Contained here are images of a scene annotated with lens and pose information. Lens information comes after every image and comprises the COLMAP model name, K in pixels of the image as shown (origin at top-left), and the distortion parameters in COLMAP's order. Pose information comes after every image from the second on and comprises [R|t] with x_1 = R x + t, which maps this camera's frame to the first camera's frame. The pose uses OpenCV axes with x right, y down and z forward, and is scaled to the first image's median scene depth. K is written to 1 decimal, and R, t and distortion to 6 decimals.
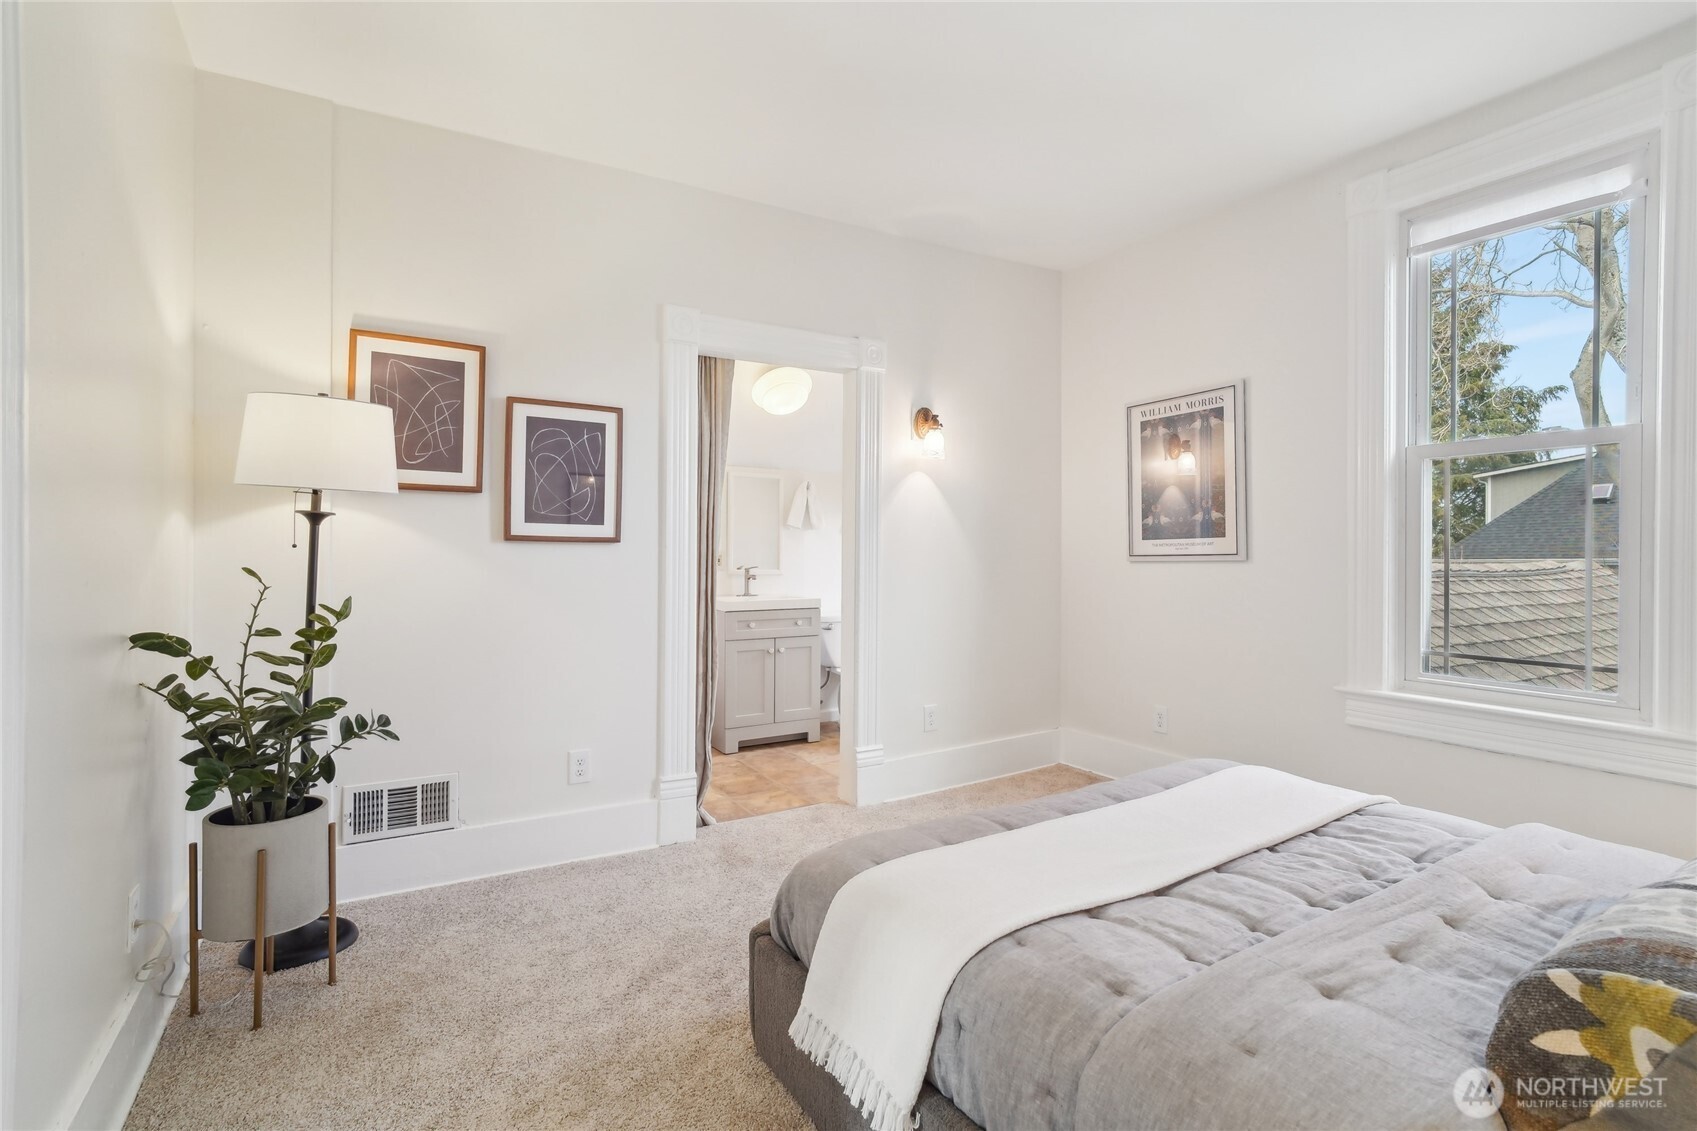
lens RADIAL K [[808.4, 0, 853.7], [0, 808.4, 558.1], [0, 0, 1]] dist [-0.029138, 0.017463]
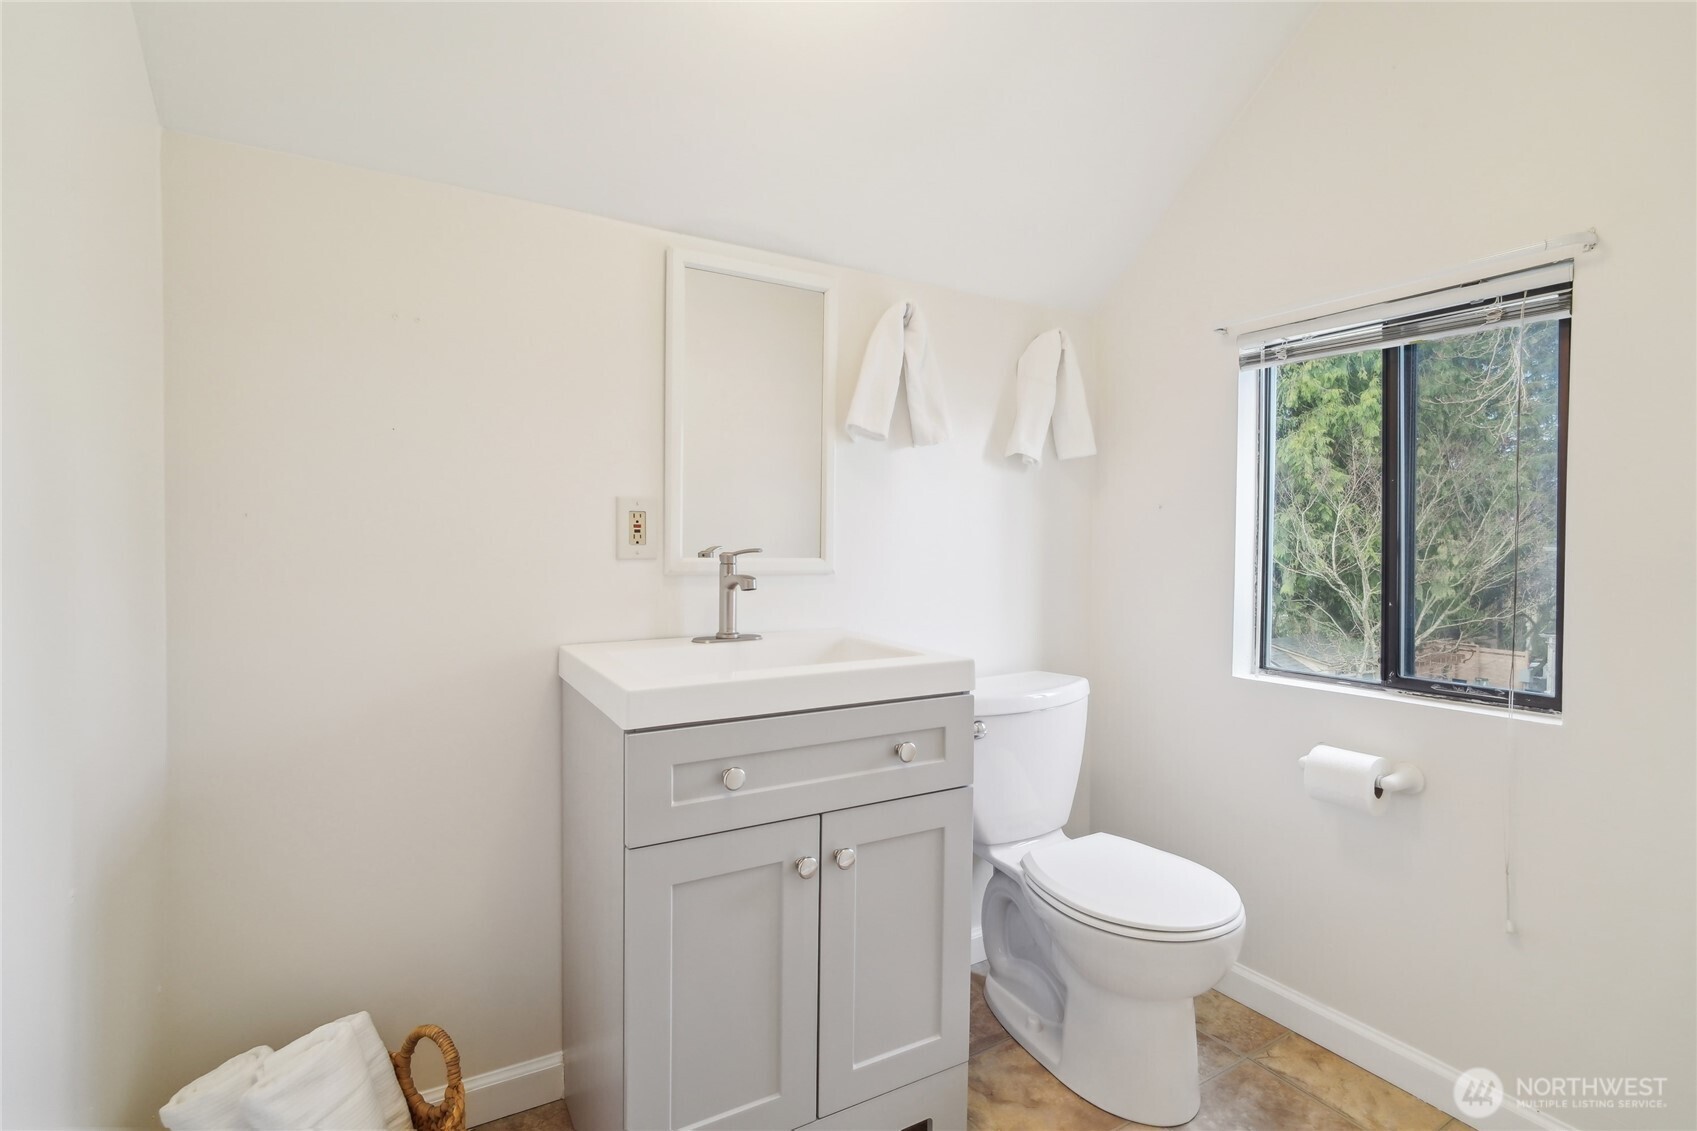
lens RADIAL K [[808.4, 0, 853.7], [0, 808.4, 558.1], [0, 0, 1]] dist [-0.029138, 0.017463]
pose [[0.999956, 0.007337, -0.005770, -0.079029], [-0.007229, 0.999802, 0.018532, 0.007787], [0.005905, -0.018490, 0.999812, 0.674823]]
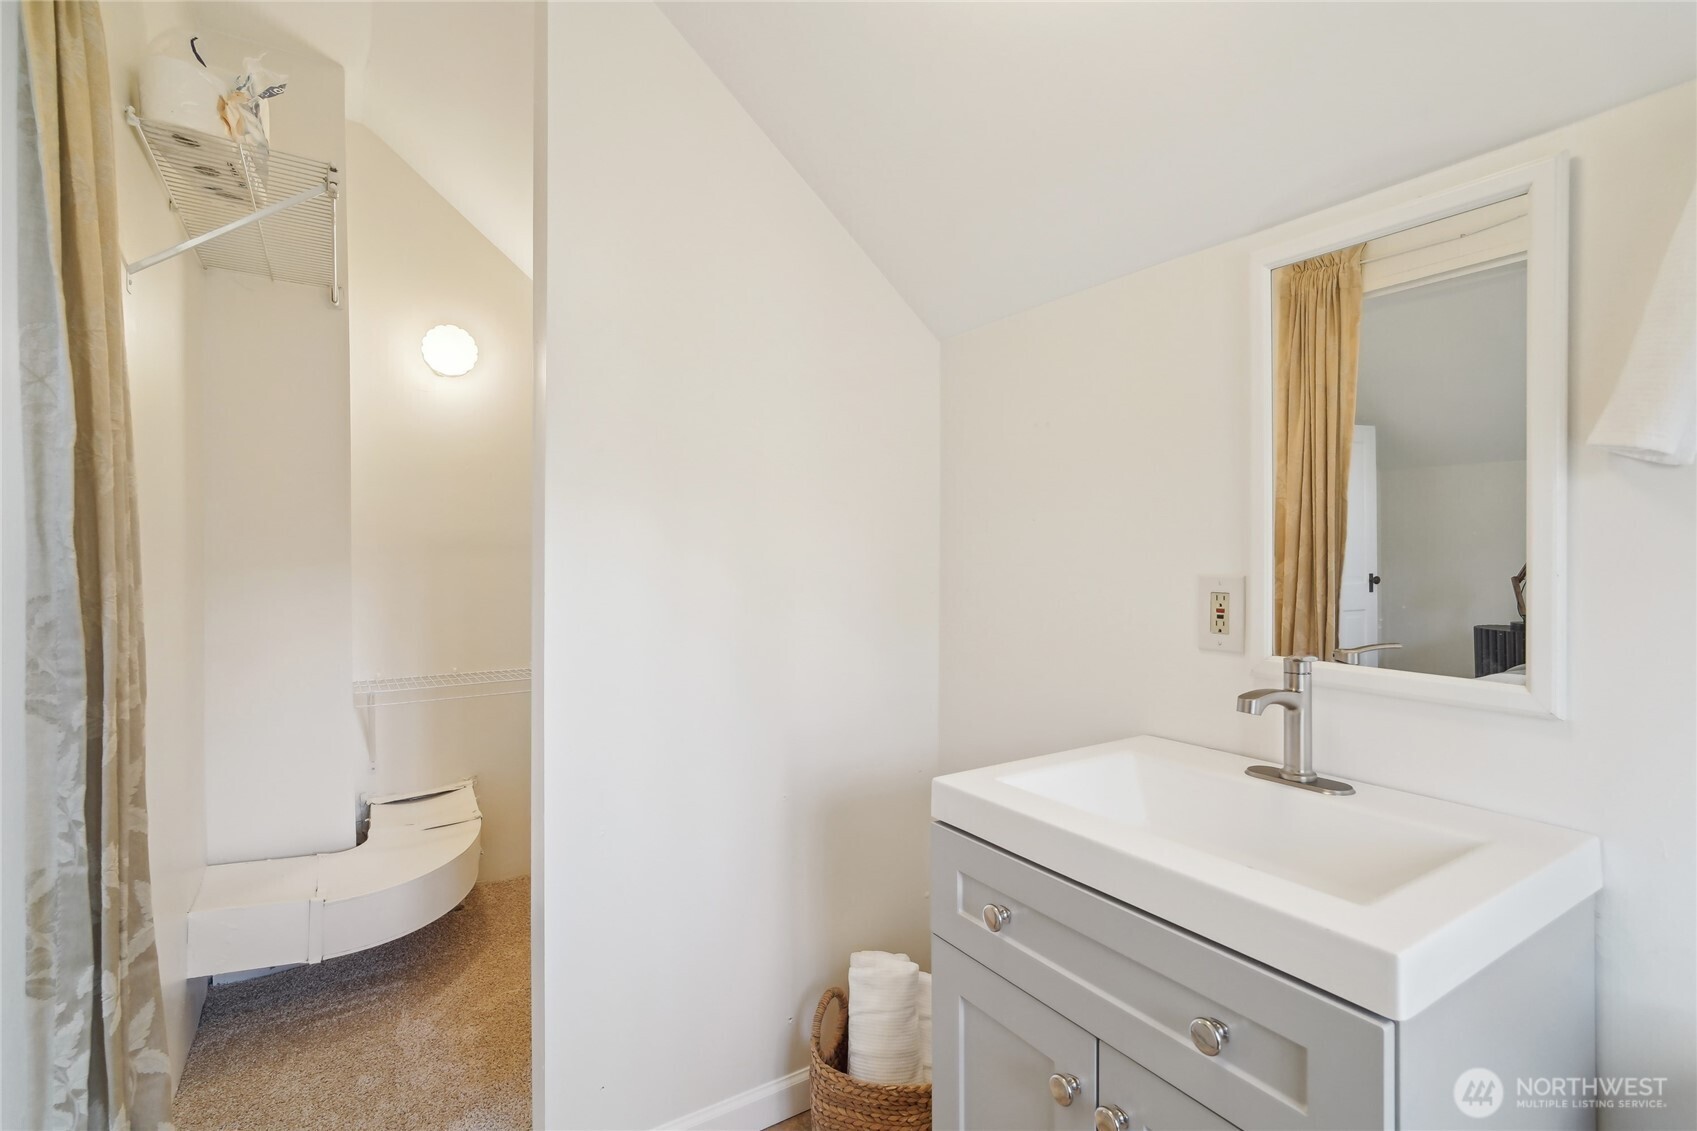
lens RADIAL K [[808.4, 0, 853.7], [0, 808.4, 558.1], [0, 0, 1]] dist [-0.029138, 0.017463]
pose [[0.021377, -0.000535, -0.999771, 0.082842], [-0.007504, 0.999972, -0.000696, -0.013291], [0.999743, 0.007517, 0.021372, 0.861952]]
